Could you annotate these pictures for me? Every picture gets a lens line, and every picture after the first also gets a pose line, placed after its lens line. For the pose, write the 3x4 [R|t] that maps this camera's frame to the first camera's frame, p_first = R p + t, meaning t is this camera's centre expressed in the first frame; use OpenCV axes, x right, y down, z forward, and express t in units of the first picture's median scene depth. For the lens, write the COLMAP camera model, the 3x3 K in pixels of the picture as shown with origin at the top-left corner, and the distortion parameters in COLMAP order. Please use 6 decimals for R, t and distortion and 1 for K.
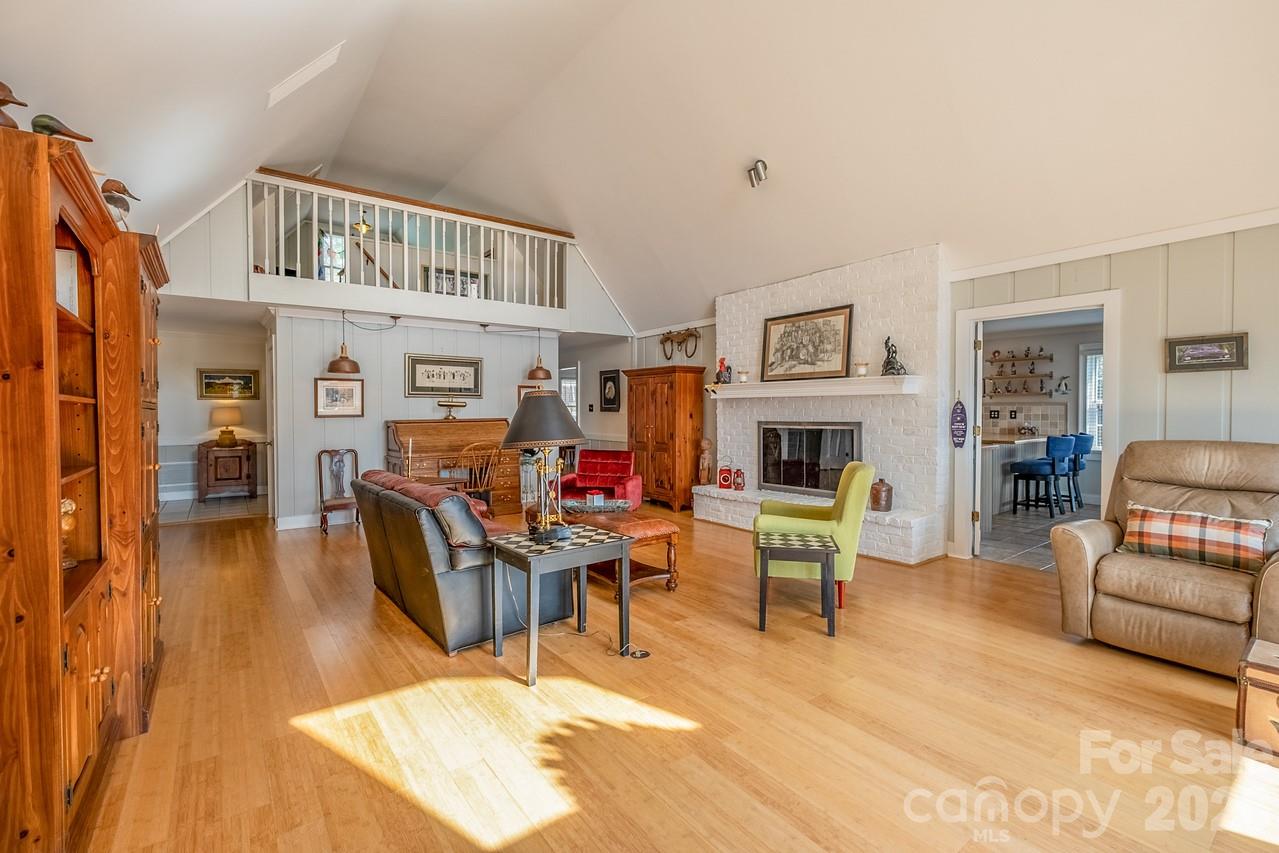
lens RADIAL K [[570.0, 0, 643.9], [0, 570.0, 420.0], [0, 0, 1]] dist [-0.003941, -0.000292]
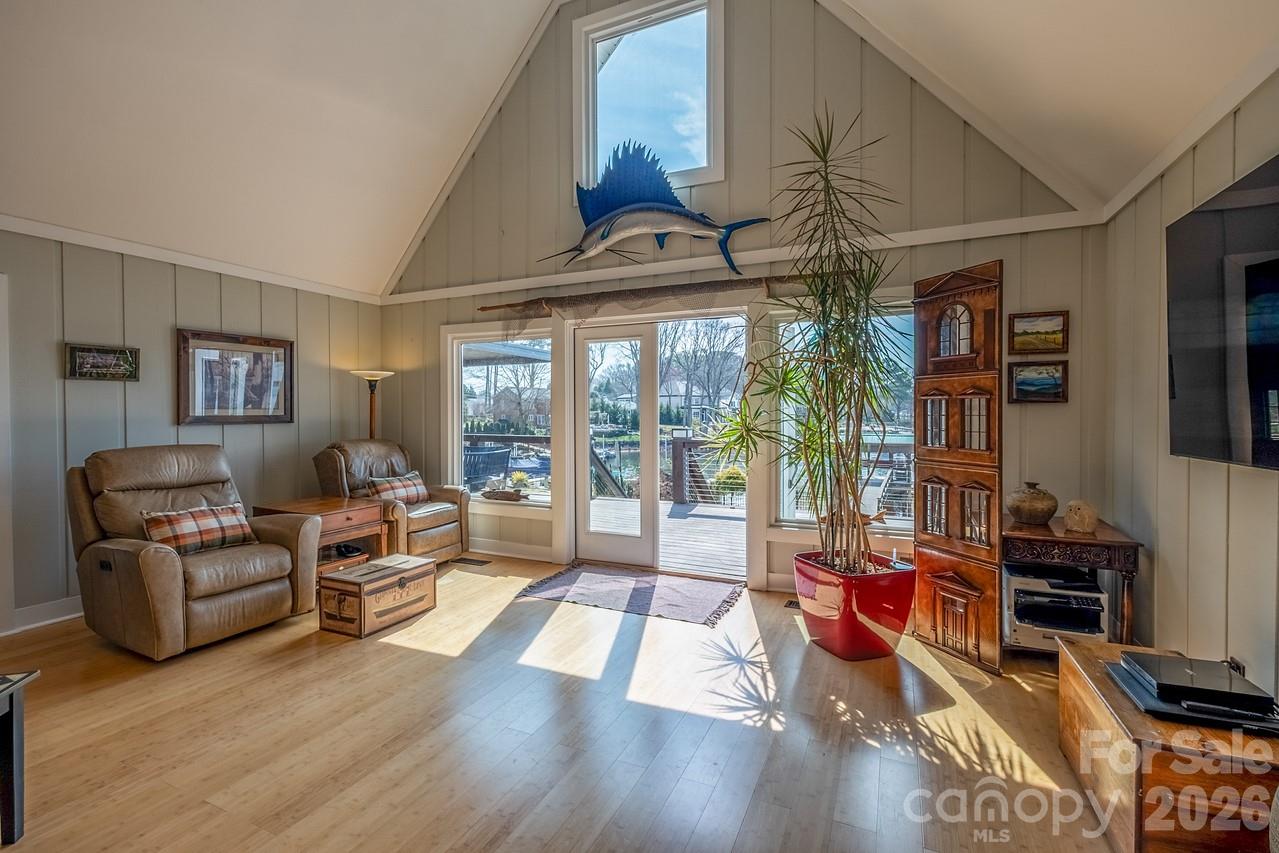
lens RADIAL K [[570.0, 0, 631.8], [0, 570.0, 418.6], [0, 0, 1]] dist [-0.003941, -0.000292]
pose [[-0.466735, -0.007003, 0.884370, -0.249362], [0.021638, 0.999579, 0.019336, -0.010631], [-0.884133, 0.028161, -0.466387, 0.431275]]
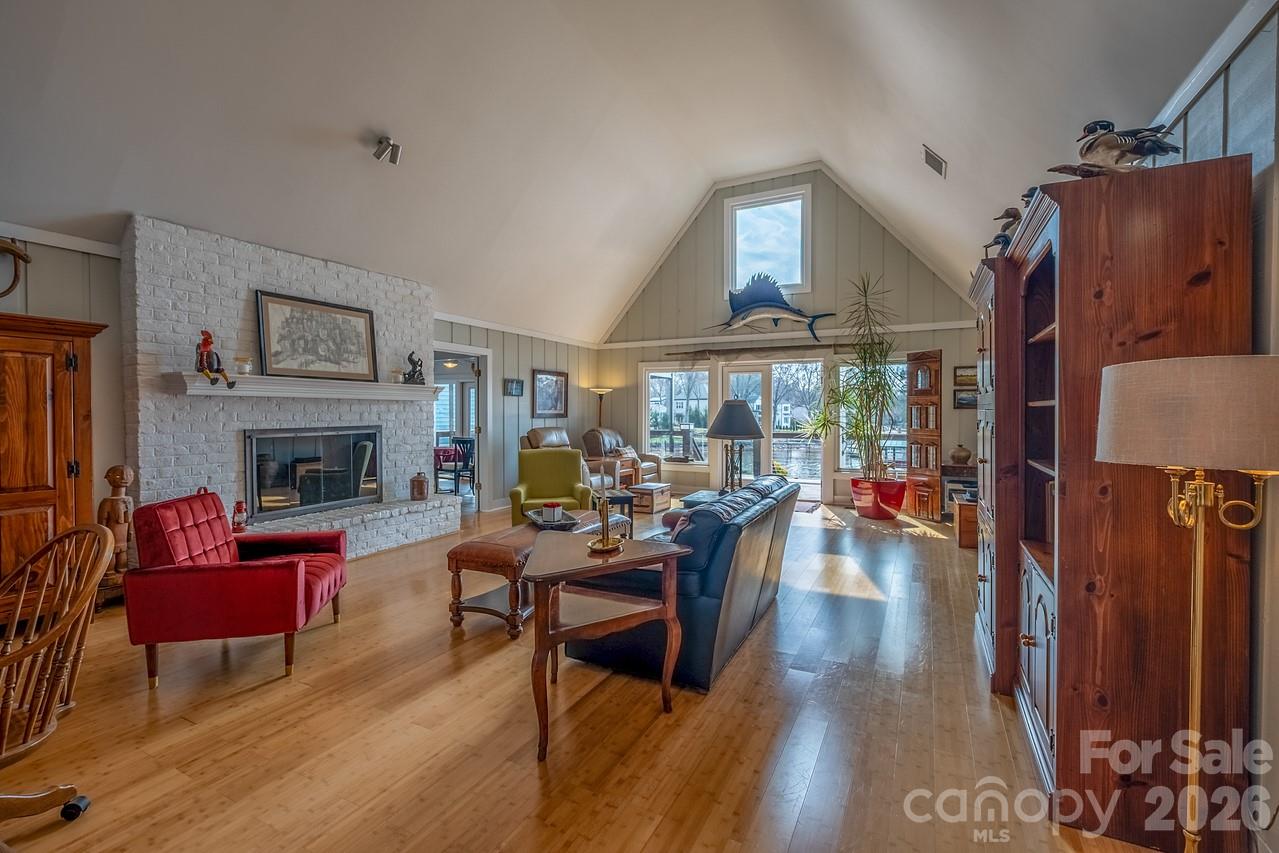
lens RADIAL K [[570.0, 0, 635.1], [0, 570.0, 417.8], [0, 0, 1]] dist [-0.003941, -0.000292]
pose [[-0.438717, -0.004014, 0.898616, -0.770791], [0.017362, 0.999766, 0.012941, -0.015688], [-0.898457, 0.021279, -0.438545, 1.036128]]
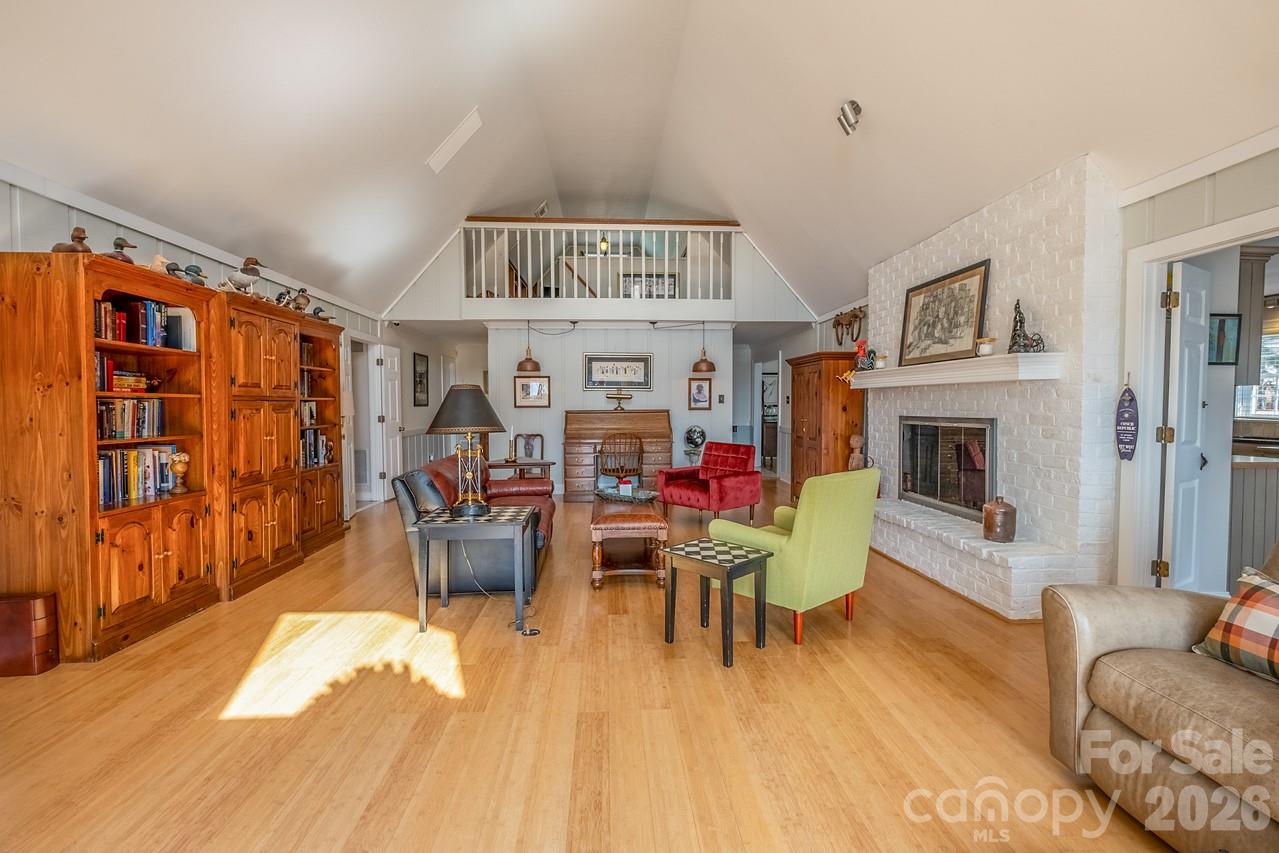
lens RADIAL K [[570.0, 0, 635.4], [0, 570.0, 421.0], [0, 0, 1]] dist [-0.003941, -0.000292]
pose [[0.828038, 0.019691, -0.560325, 0.408146], [-0.010889, 0.999759, 0.019043, -0.002245], [0.560566, -0.009667, 0.828054, 0.129493]]
